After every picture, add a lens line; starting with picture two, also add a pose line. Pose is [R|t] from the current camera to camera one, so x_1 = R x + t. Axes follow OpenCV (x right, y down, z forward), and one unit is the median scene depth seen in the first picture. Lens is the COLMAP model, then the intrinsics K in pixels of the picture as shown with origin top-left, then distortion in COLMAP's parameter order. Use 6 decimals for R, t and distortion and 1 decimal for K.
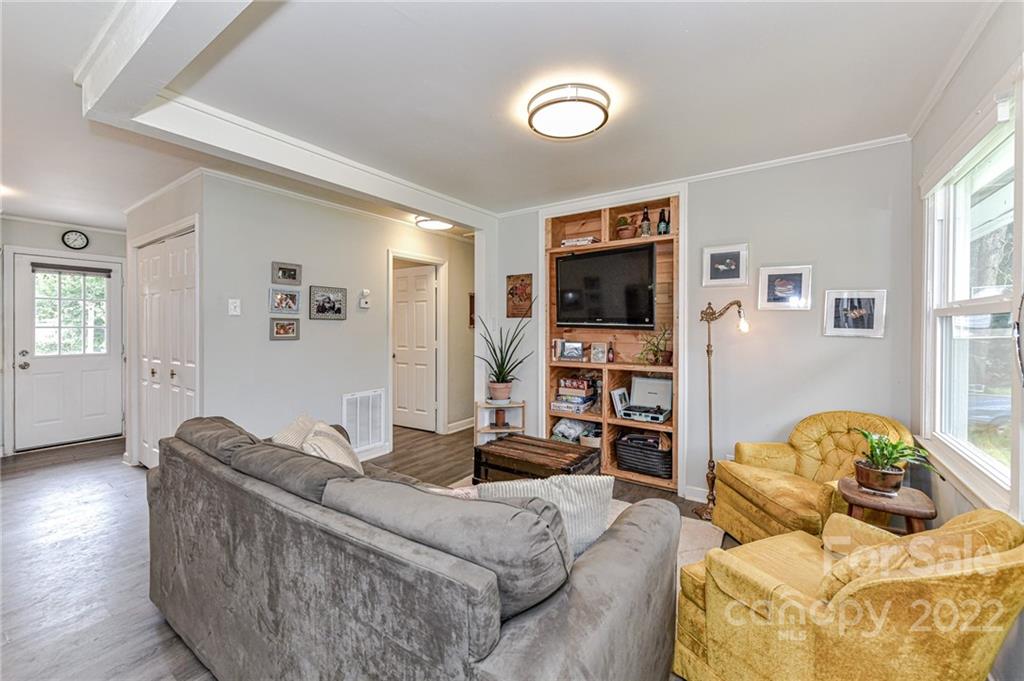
lens RADIAL K [[403.6, 0, 517.2], [0, 403.6, 322.2], [0, 0, 1]] dist [0.002690, -0.001745]
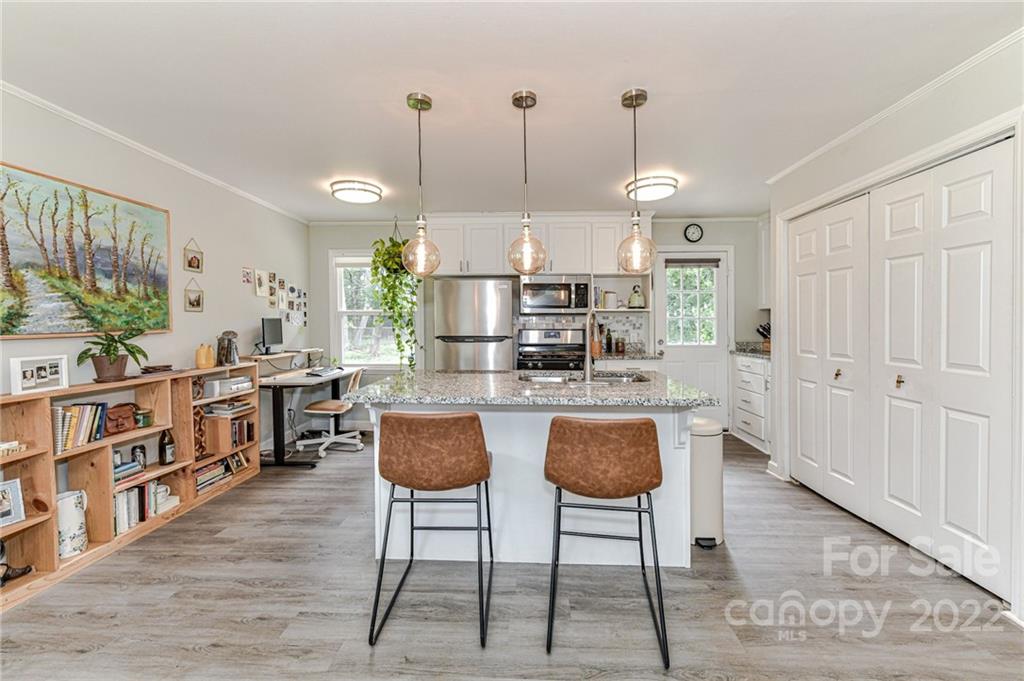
lens RADIAL K [[403.6, 0, 509.2], [0, 403.6, 329.8], [0, 0, 1]] dist [0.002690, -0.001745]
pose [[0.521470, 0.011257, -0.853196, -0.727017], [0.007245, 0.999819, 0.017620, 0.030304], [0.853239, -0.015370, 0.521293, 0.102914]]
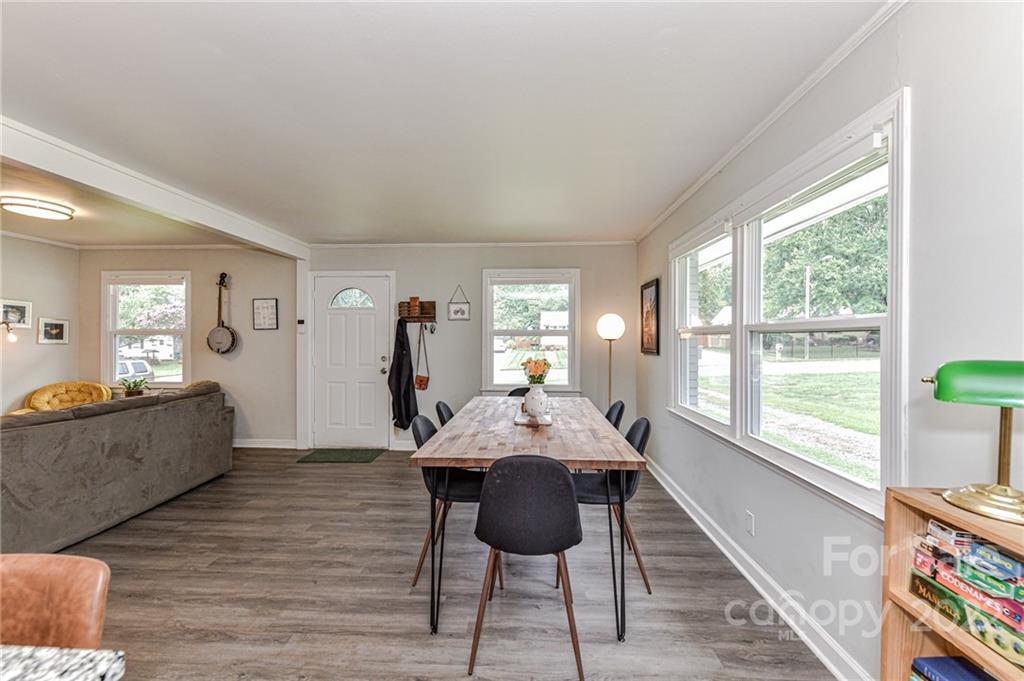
lens RADIAL K [[403.6, 0, 511.8], [0, 403.6, 343.4], [0, 0, 1]] dist [0.002690, -0.001745]
pose [[-0.520384, -0.009213, 0.853883, -1.654427], [-0.007723, 0.999952, 0.006083, 0.005555], [-0.853897, -0.003429, -0.520430, 0.153948]]
